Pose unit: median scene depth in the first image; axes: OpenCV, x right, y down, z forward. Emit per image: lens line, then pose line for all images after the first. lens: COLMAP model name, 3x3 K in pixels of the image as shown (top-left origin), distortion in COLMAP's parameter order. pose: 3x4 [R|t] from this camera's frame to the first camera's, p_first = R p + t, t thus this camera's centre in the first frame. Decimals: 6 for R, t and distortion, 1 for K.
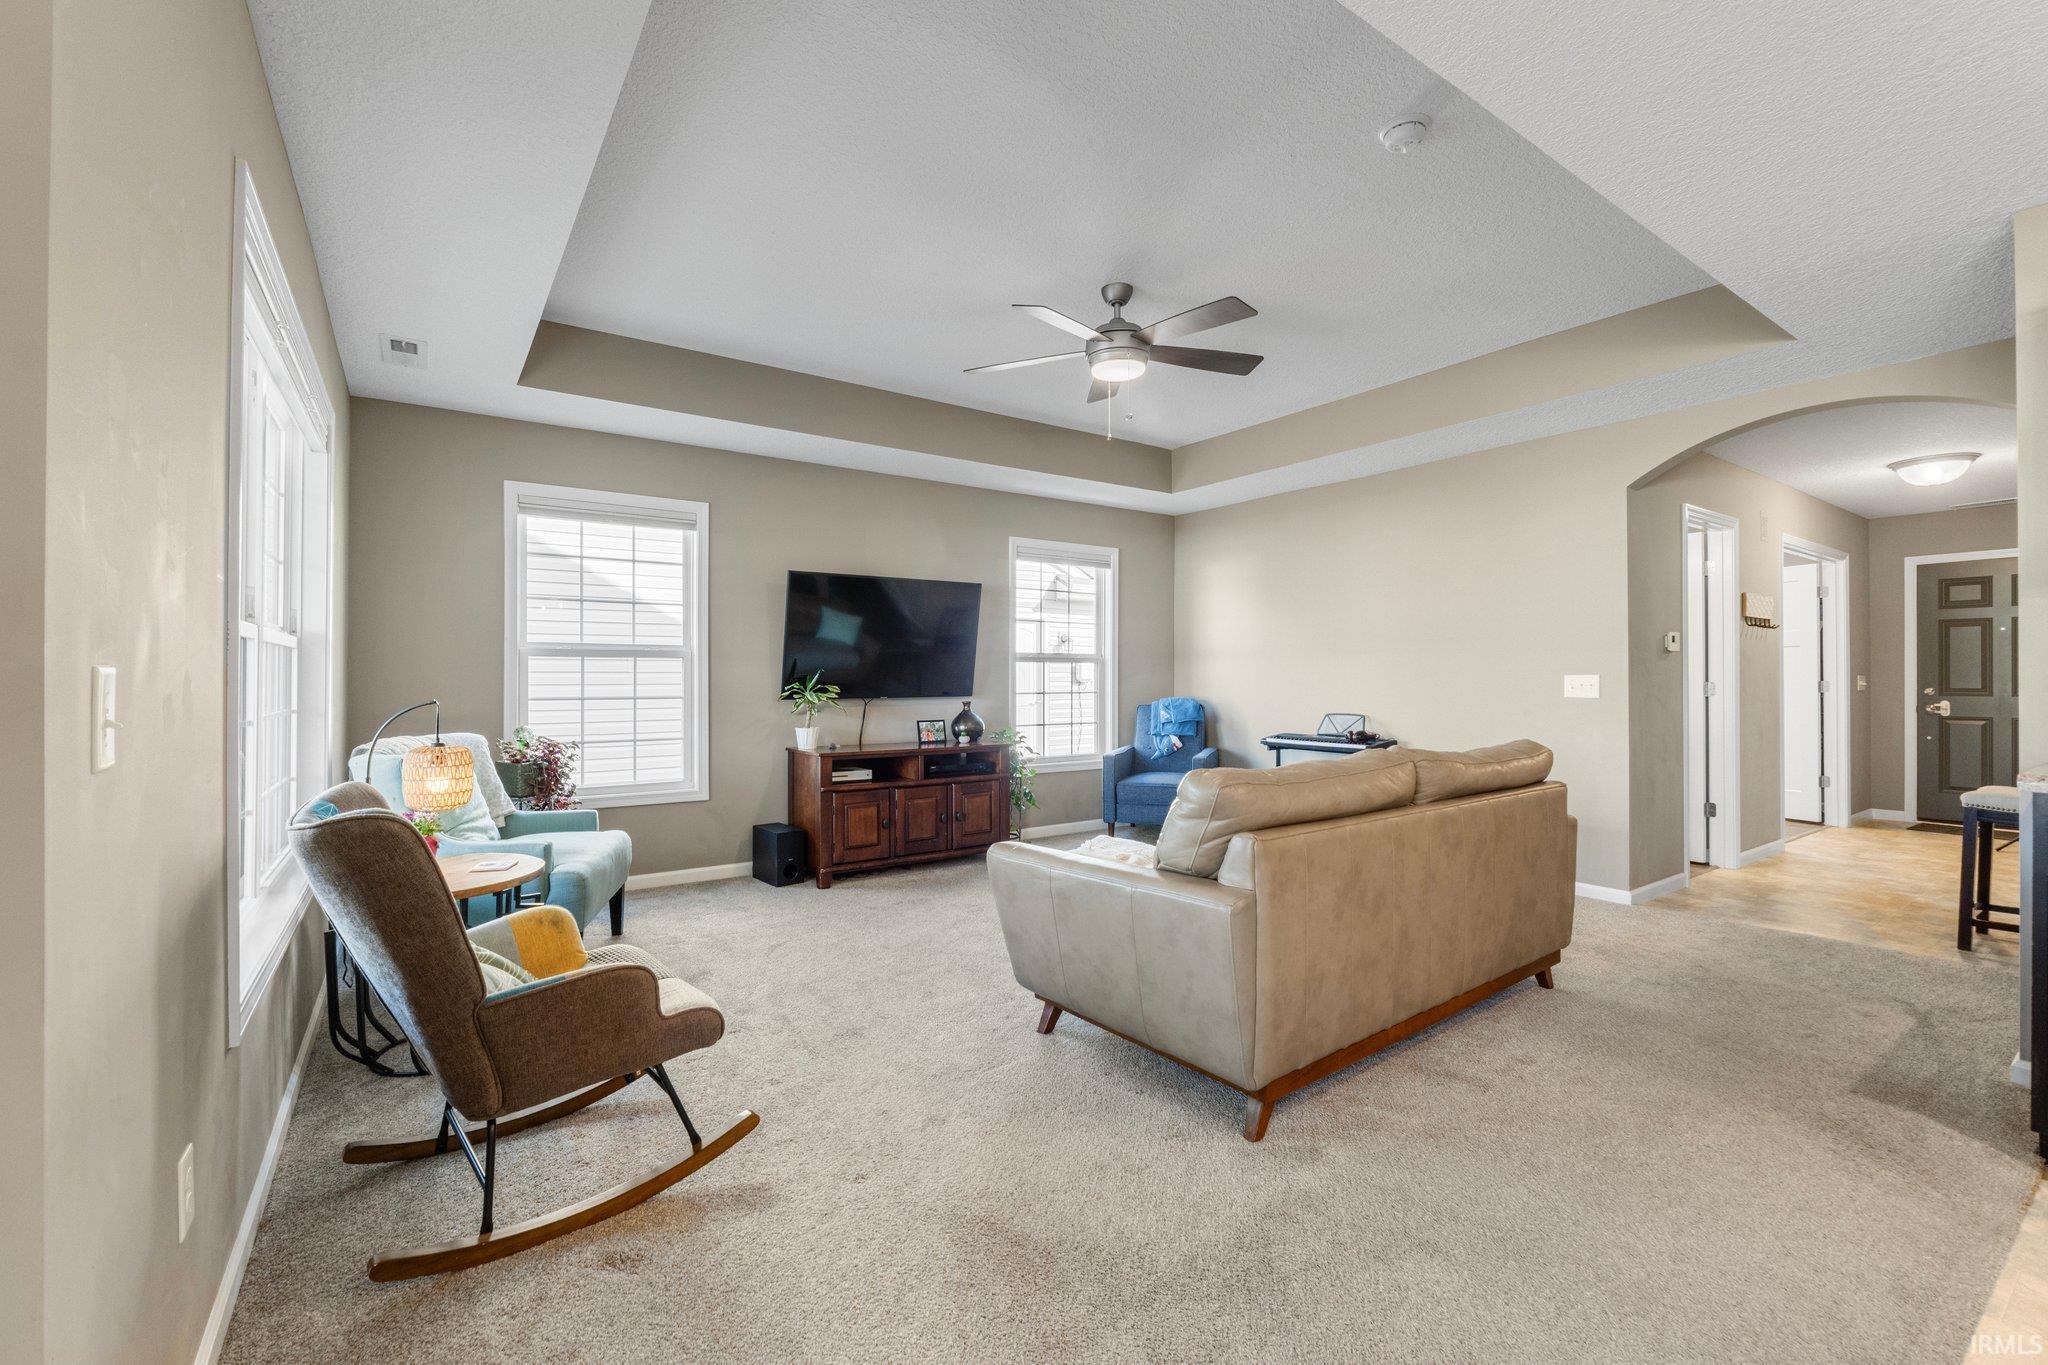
lens RADIAL K [[866.2, 0, 1024.3], [0, 866.2, 675.5], [0, 0, 1]] dist [-0.000873, -0.000061]
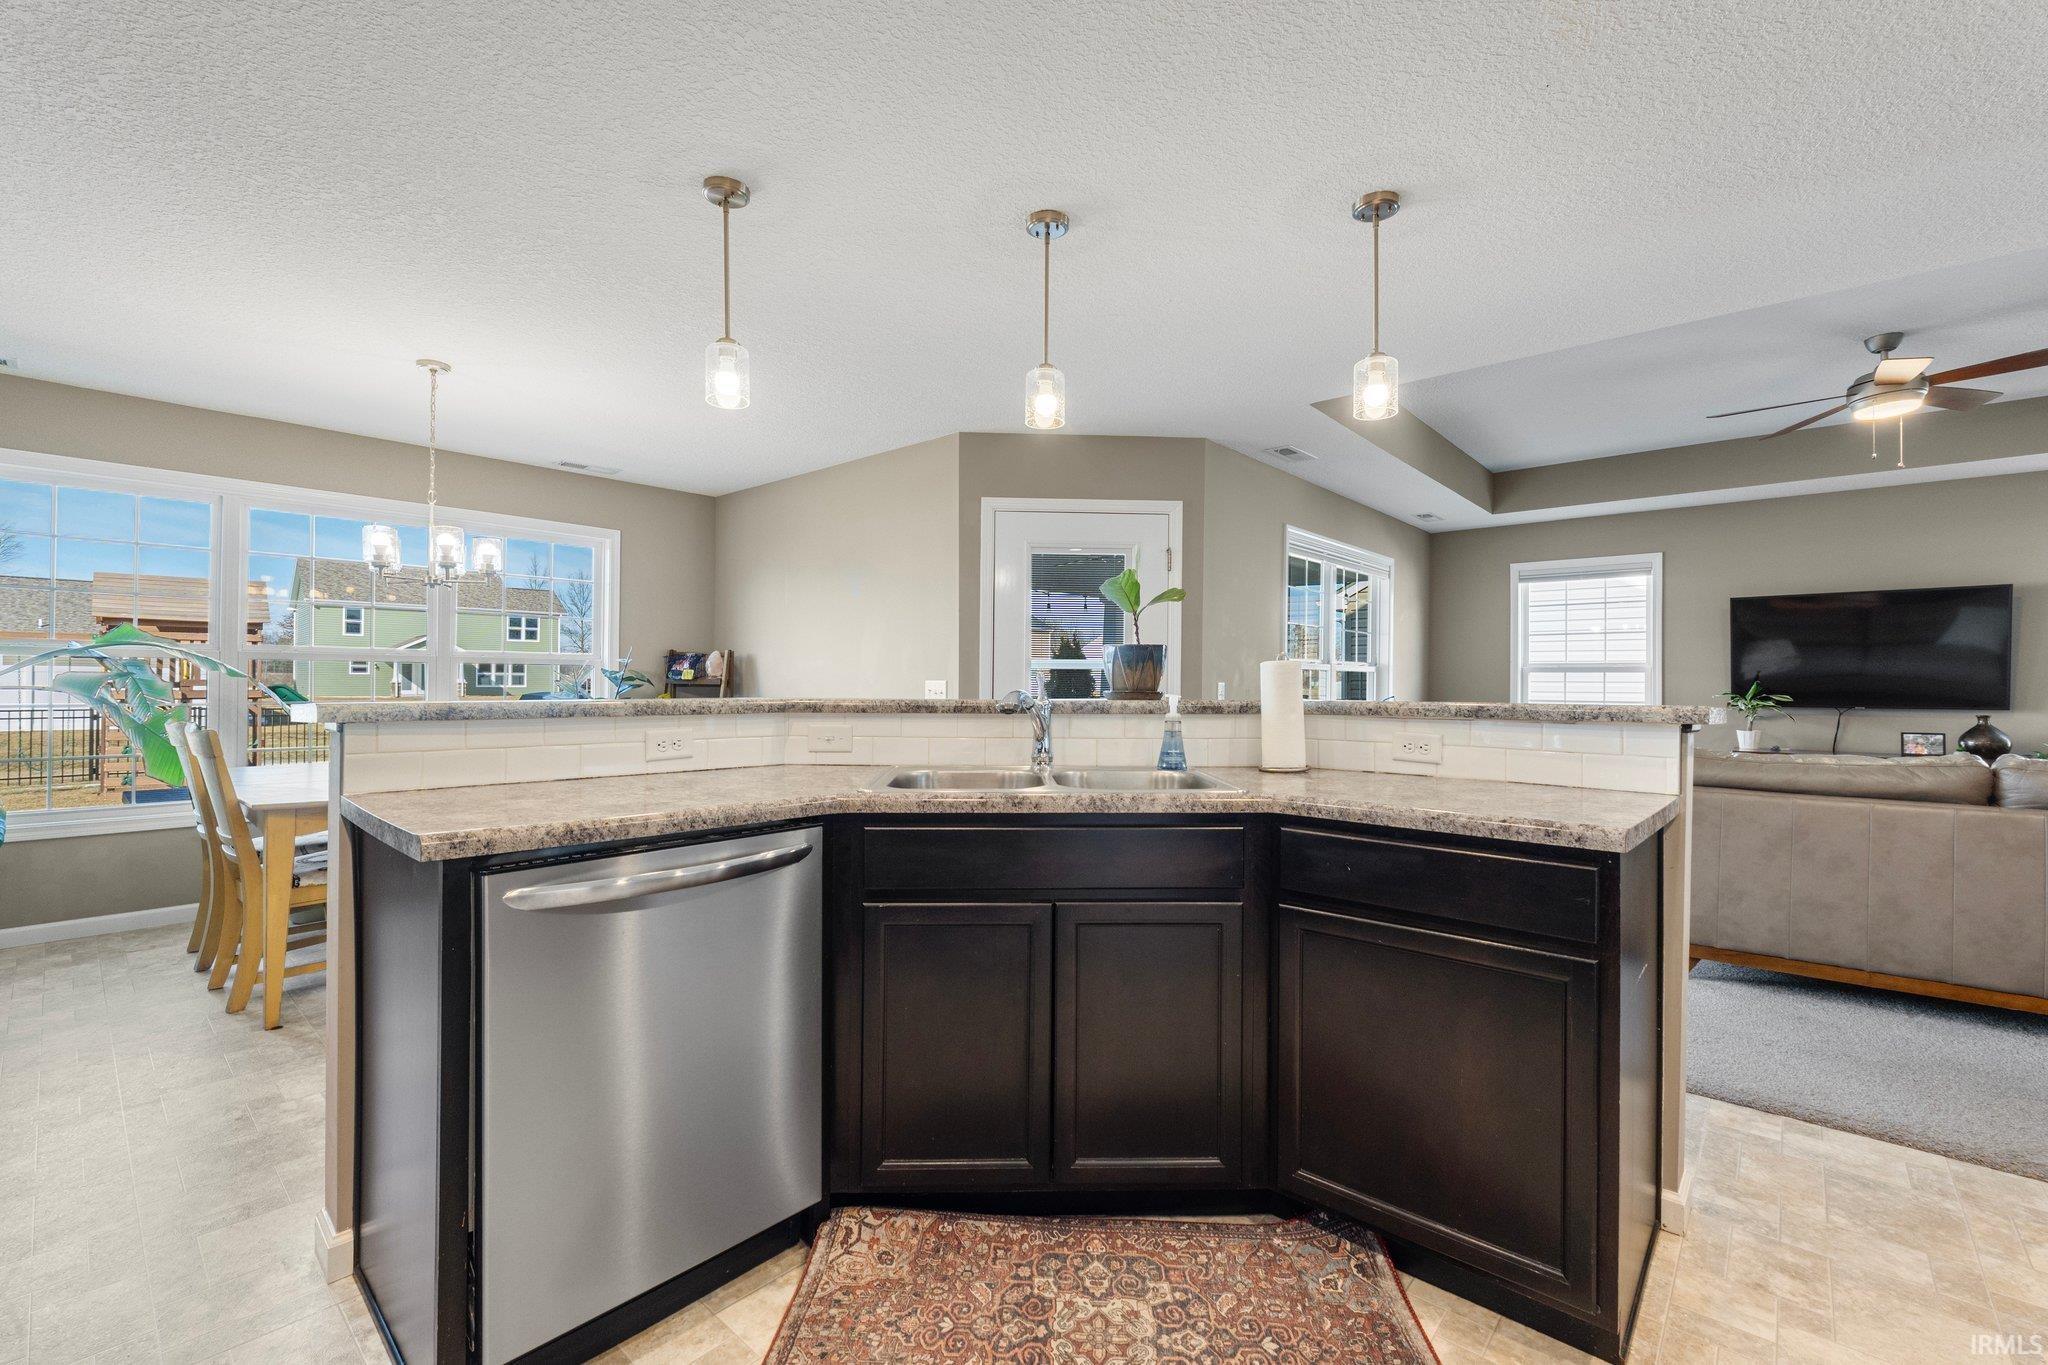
lens RADIAL K [[866.2, 0, 1024.3], [0, 866.2, 675.5], [0, 0, 1]] dist [-0.000873, -0.000061]
pose [[0.236278, -0.006173, -0.971666, 0.663403], [-0.003399, 0.999968, -0.007179, -0.002077], [0.971679, 0.004999, 0.236250, -0.231179]]
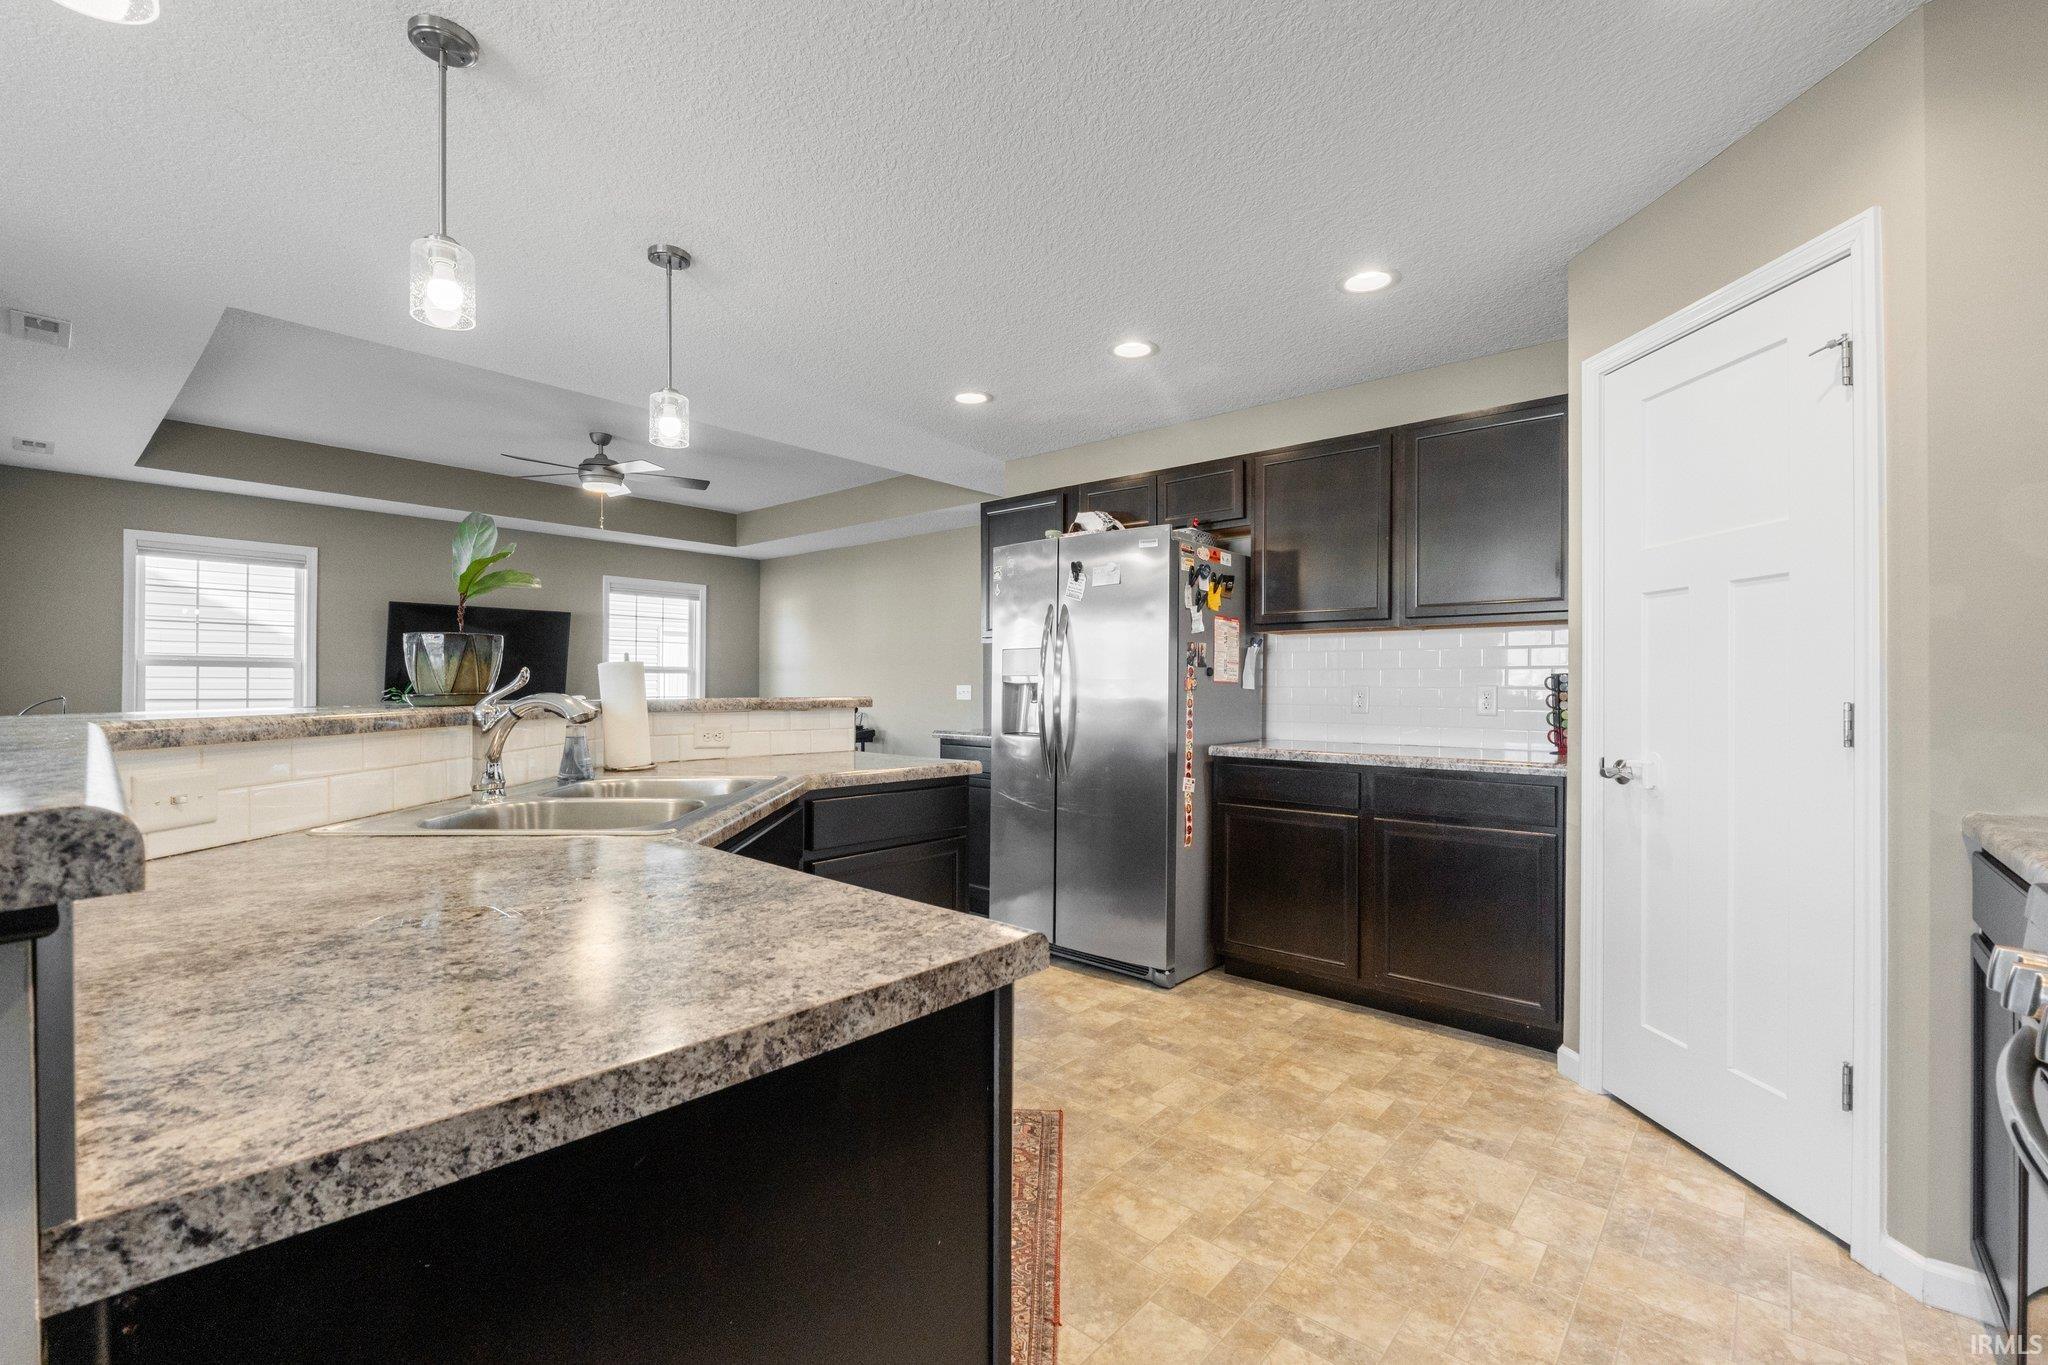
lens RADIAL K [[866.5, 0, 1024.0], [0, 866.5, 682.5], [0, 0, 1]] dist [-0.008362, 0.000059]
pose [[0.968153, 0.005643, 0.250294, 0.330191], [-0.005469, 0.999984, -0.001392, -0.002569], [-0.250298, -0.000021, 0.968169, -0.499516]]
